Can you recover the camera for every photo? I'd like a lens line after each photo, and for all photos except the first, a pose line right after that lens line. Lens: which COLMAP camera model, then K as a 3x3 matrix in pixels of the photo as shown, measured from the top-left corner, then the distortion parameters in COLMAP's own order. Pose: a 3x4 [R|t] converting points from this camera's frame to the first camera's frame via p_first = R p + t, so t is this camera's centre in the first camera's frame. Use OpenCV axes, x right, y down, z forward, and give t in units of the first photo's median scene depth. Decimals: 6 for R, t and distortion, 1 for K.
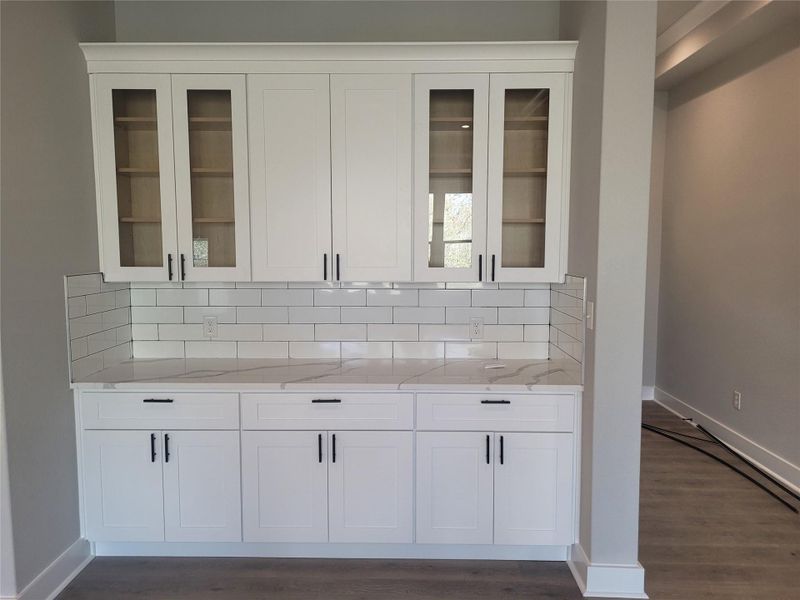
lens RADIAL K [[602.8, 0, 400.0], [0, 602.8, 300.0], [0, 0, 1]] dist [0.035894, -0.030187]
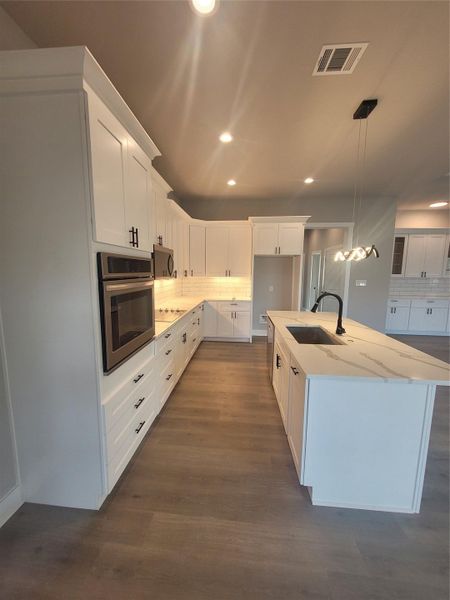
lens RADIAL K [[234.7, 0, 219.9], [0, 234.7, 299.6], [0, 0, 1]] dist [0.002280, -0.000646]
pose [[0.997012, 0.017971, -0.075129, -1.562055], [-0.015436, 0.999296, 0.034198, 0.102956], [0.075691, -0.032936, 0.996587, -0.955631]]
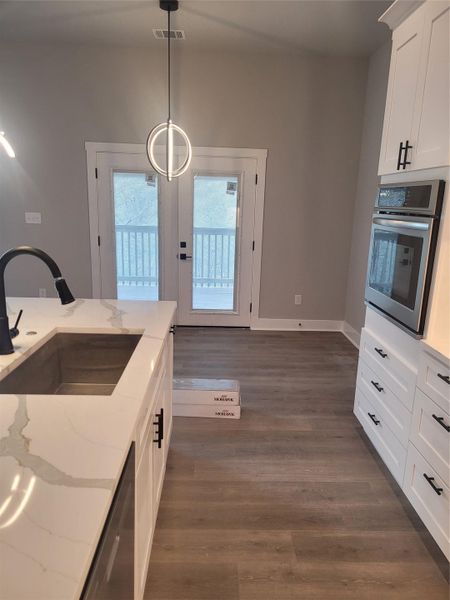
lens RADIAL K [[452.1, 0, 233.0], [0, 452.1, 308.4], [0, 0, 1]] dist [0.035894, -0.030187]
pose [[-0.997517, -0.018561, -0.067934, -1.476903], [-0.039435, 0.946440, 0.320462, -0.010012], [0.058347, 0.322345, -0.944822, 0.337988]]
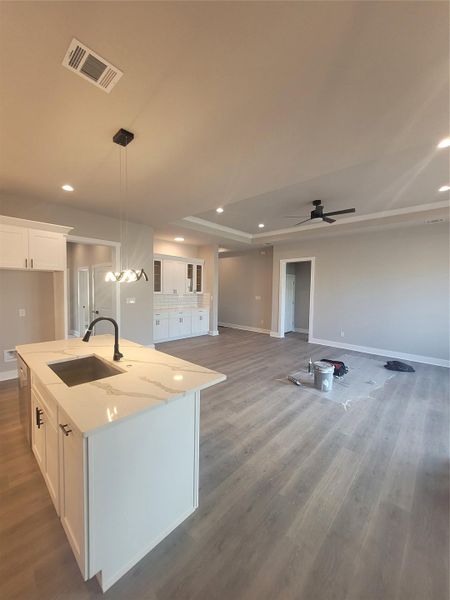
lens RADIAL K [[234.7, 0, 219.9], [0, 234.7, 299.6], [0, 0, 1]] dist [0.002280, -0.000646]
pose [[0.671801, -0.026098, 0.740271, -1.543073], [0.053249, 0.998495, -0.013122, 0.078548], [-0.738815, 0.048234, 0.672180, -0.888383]]
